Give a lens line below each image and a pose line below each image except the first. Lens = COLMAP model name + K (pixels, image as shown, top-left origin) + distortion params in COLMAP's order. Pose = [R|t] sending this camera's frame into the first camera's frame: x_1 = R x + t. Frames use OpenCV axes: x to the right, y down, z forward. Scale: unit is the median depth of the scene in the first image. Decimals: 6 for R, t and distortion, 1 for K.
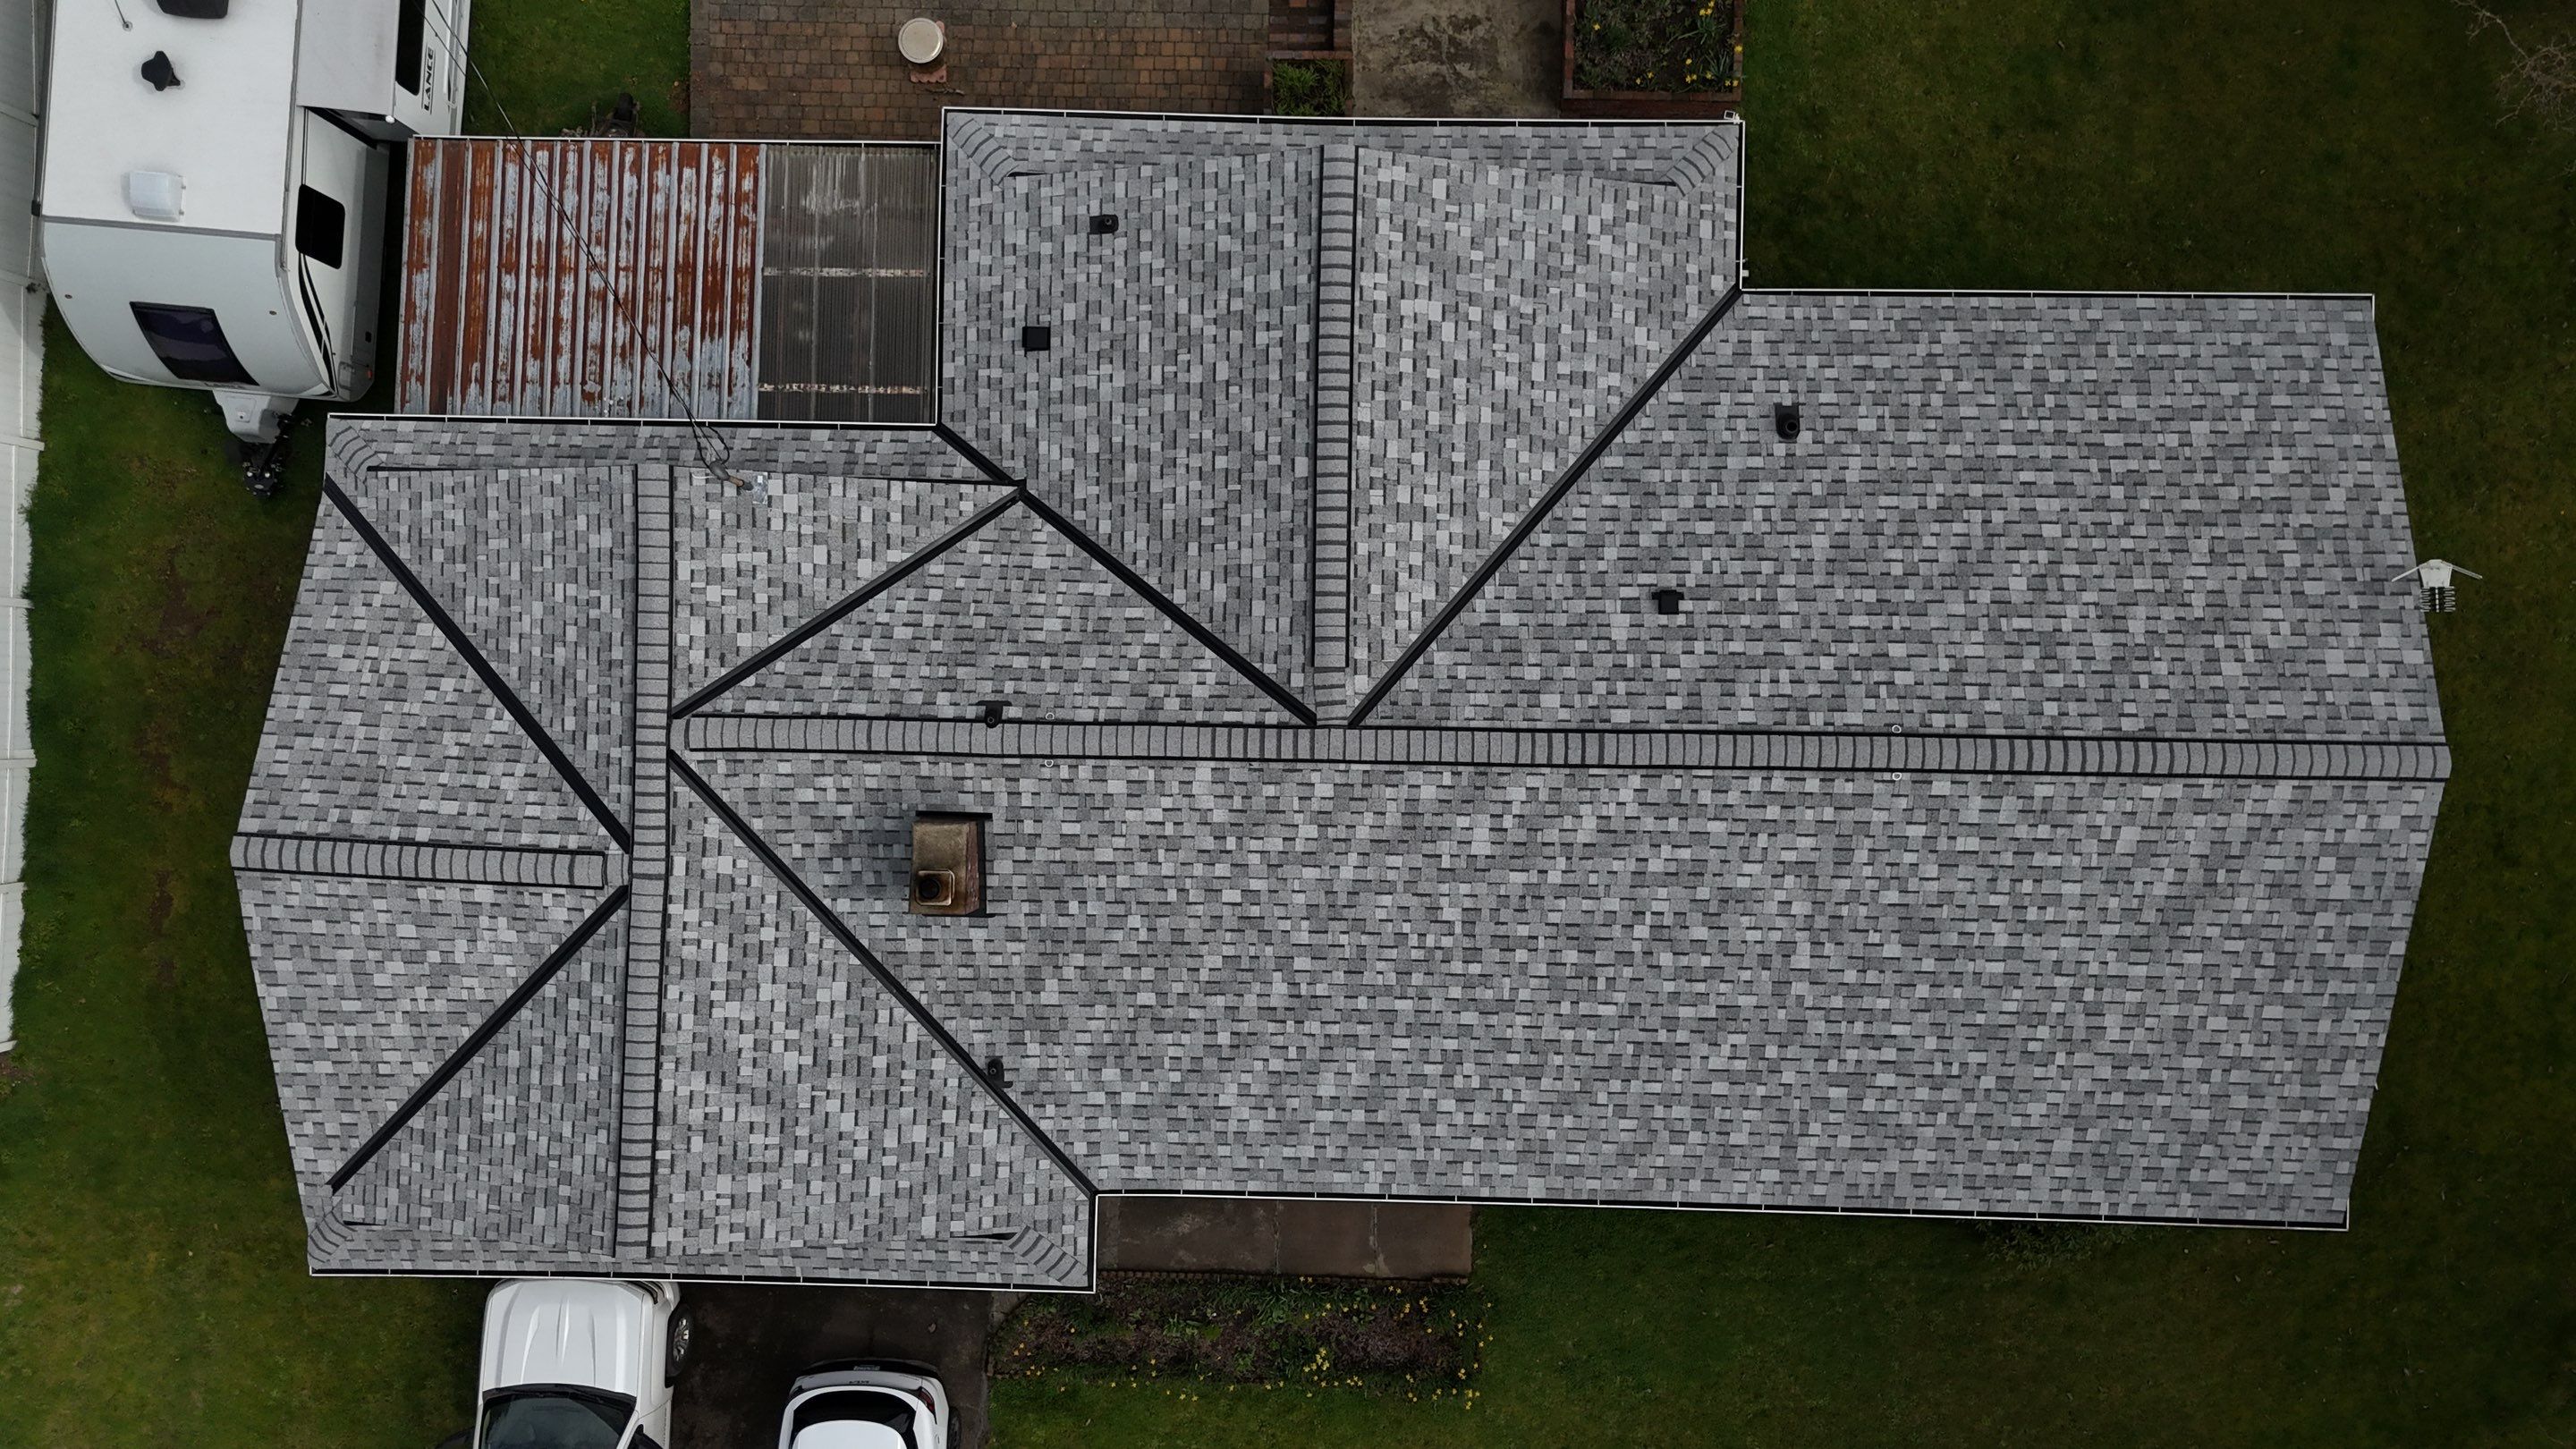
lens RADIAL K [[1907.6, 0, 1289.5], [0, 1907.6, 680.4], [0, 0, 1]] dist [0.068594, -0.073695]
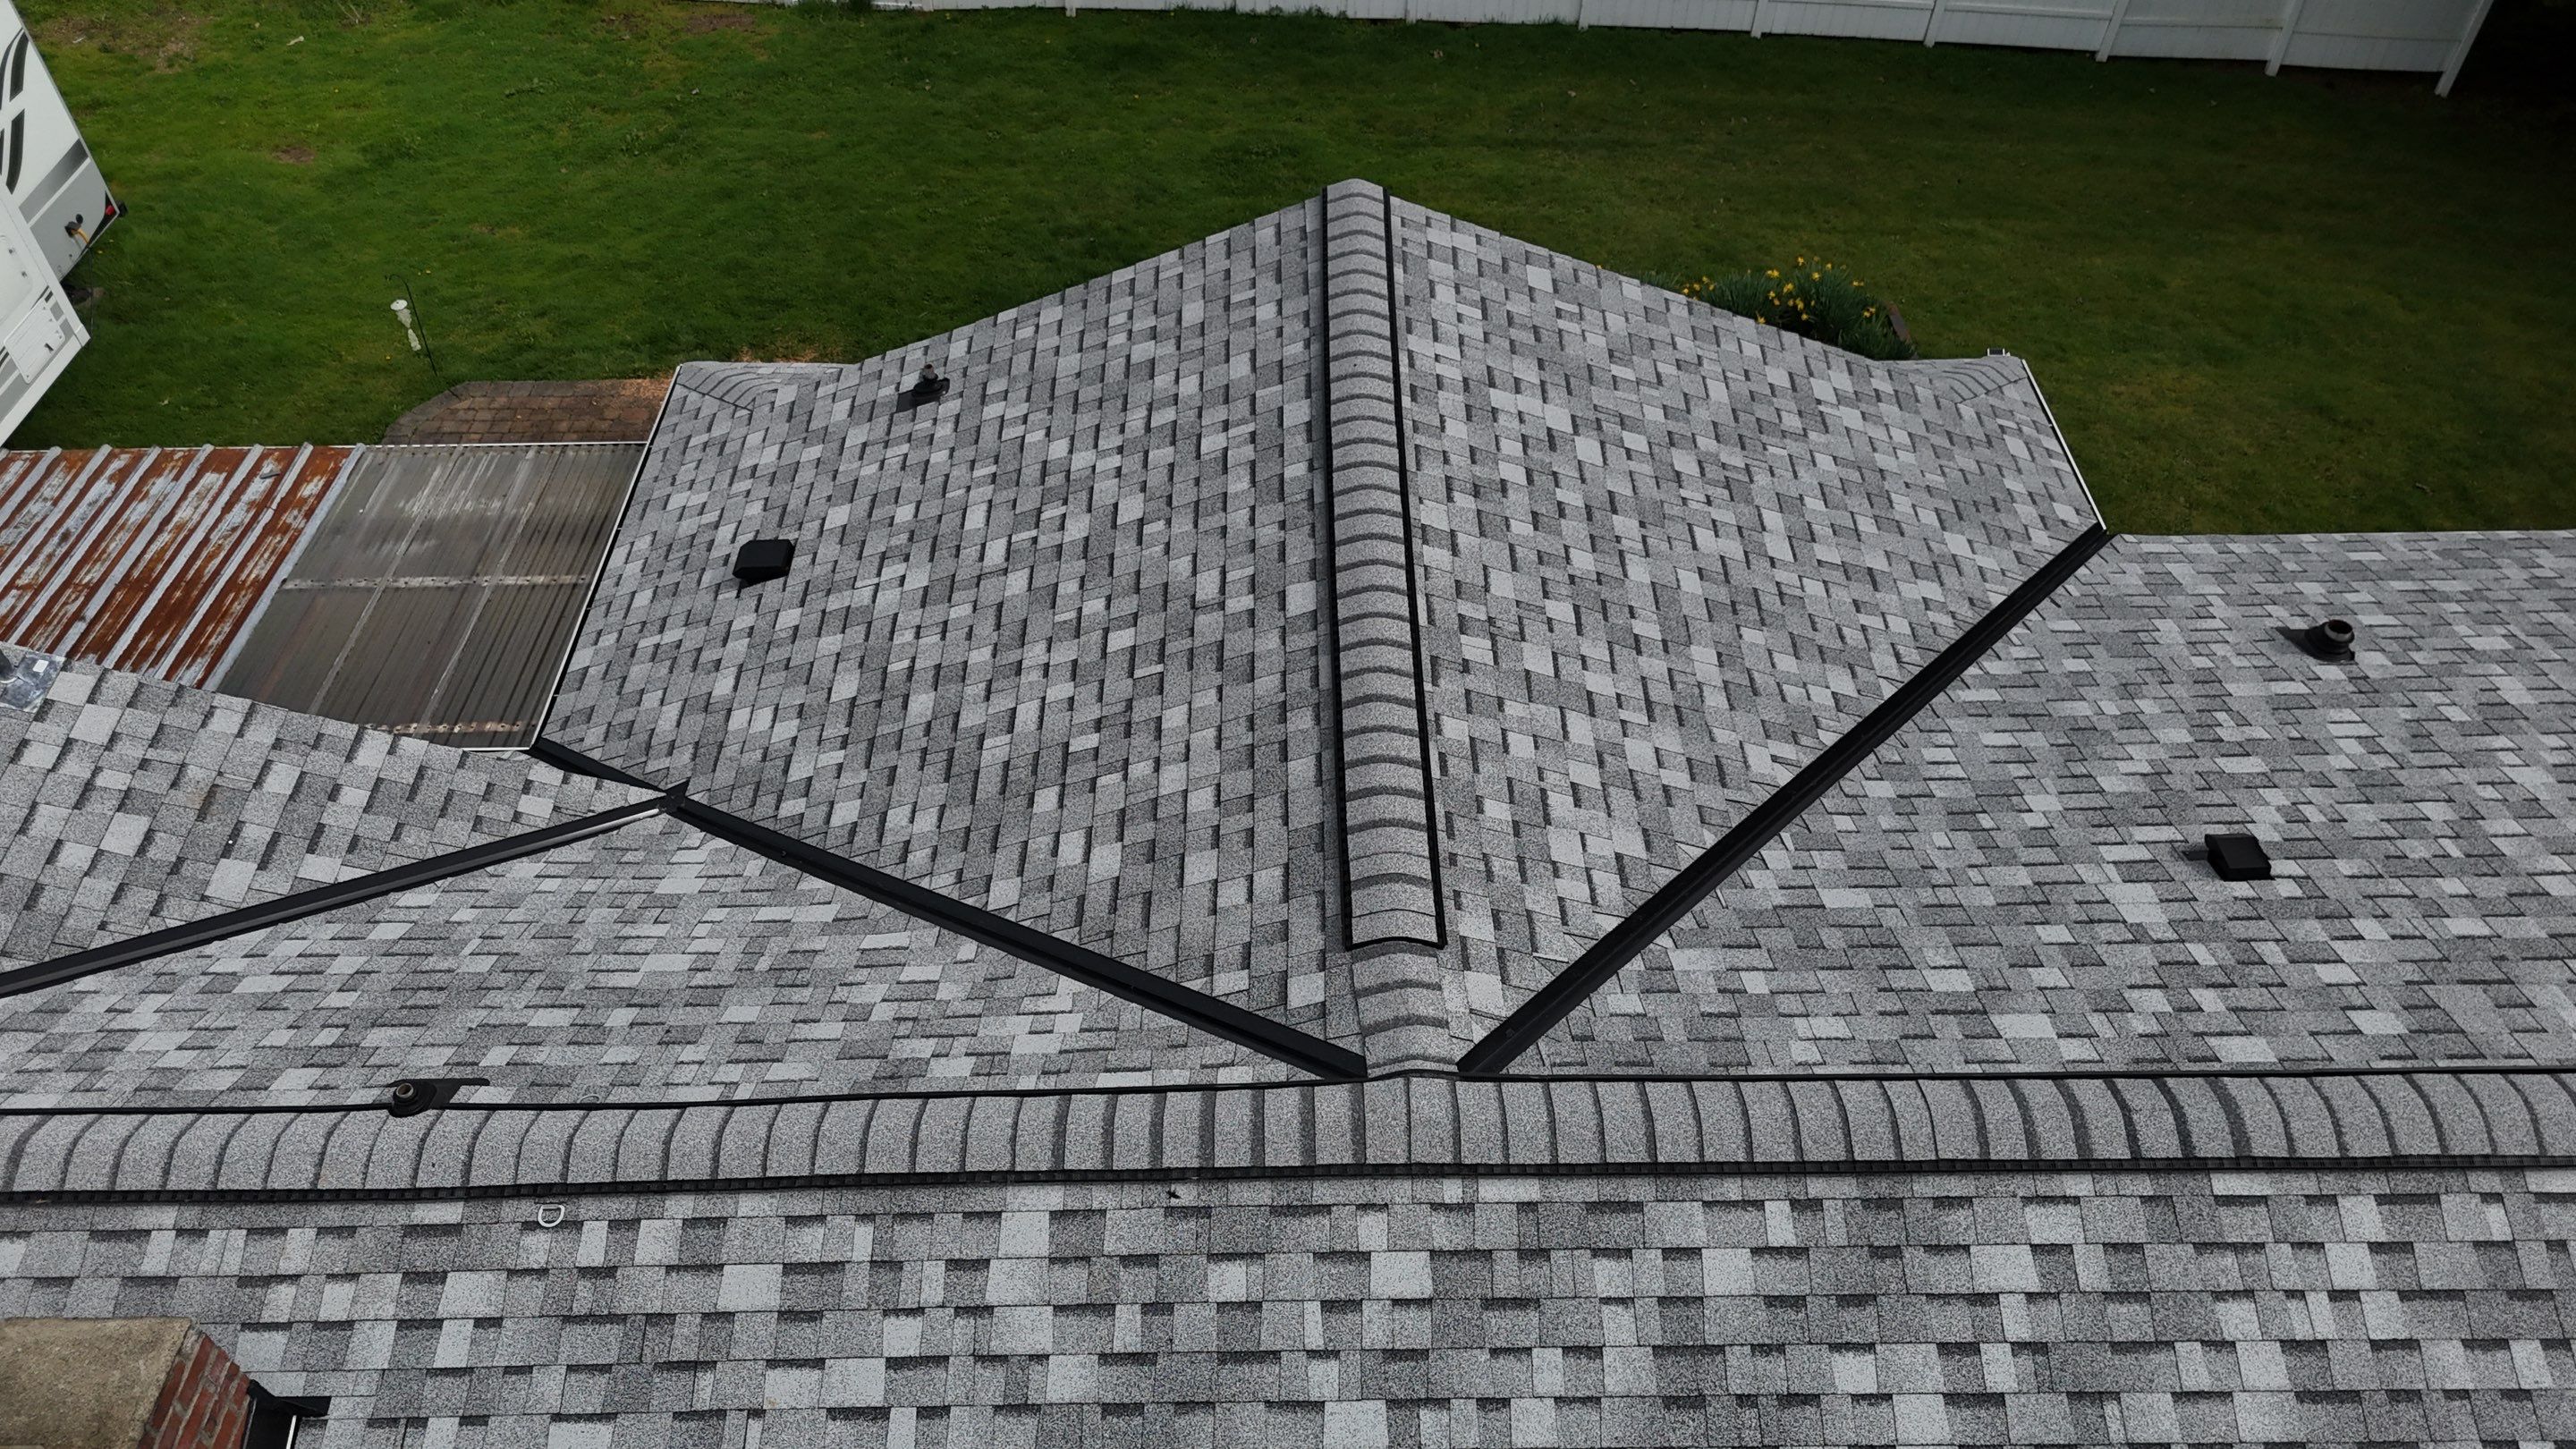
lens RADIAL K [[1907.6, 0, 1289.5], [0, 1907.6, 680.4], [0, 0, 1]] dist [0.068594, -0.073695]
pose [[0.999661, -0.007853, 0.024806, -0.007500], [0.022815, 0.722868, -0.690610, 0.202750], [-0.012508, 0.690942, 0.722802, 0.683427]]
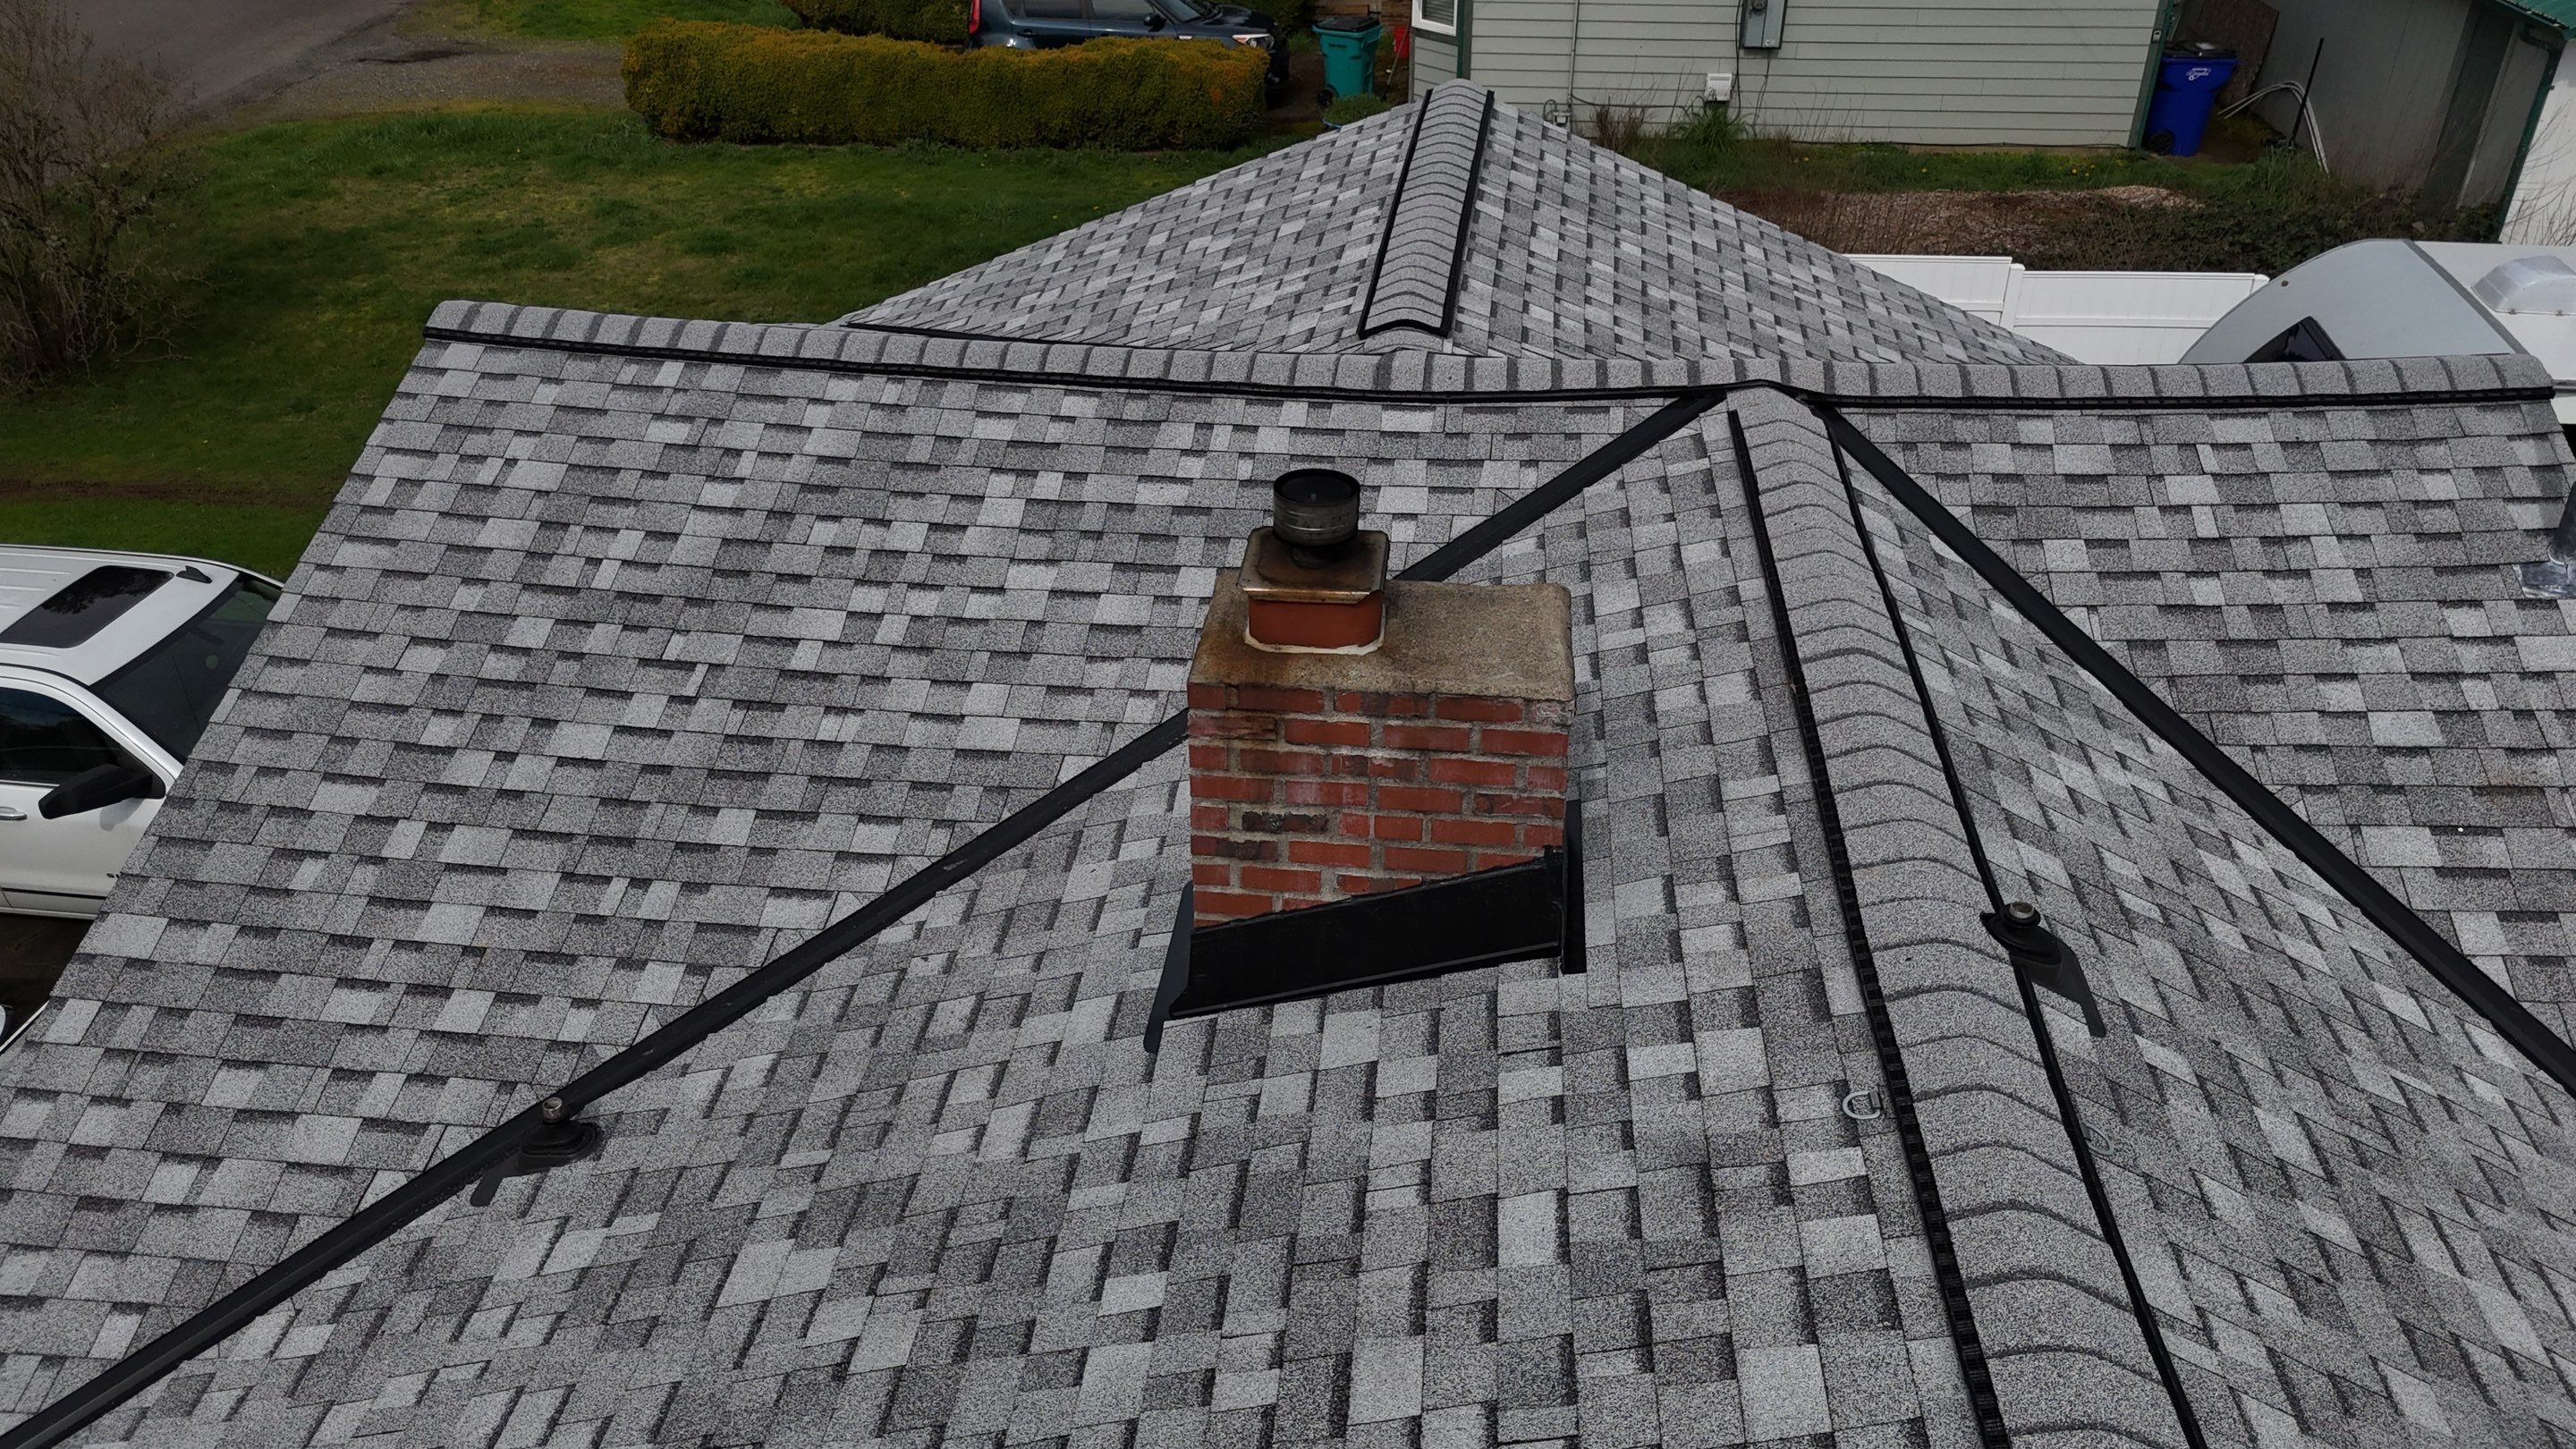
lens RADIAL K [[1908.5, 0, 1288.0], [0, 1908.5, 724.5], [0, 0, 1]] dist [0.074242, -0.073135]
pose [[-0.083061, 0.537165, -0.839378, 0.028288], [-0.995977, -0.016333, 0.088105, 0.084659], [0.033617, 0.843319, 0.536360, 0.836377]]
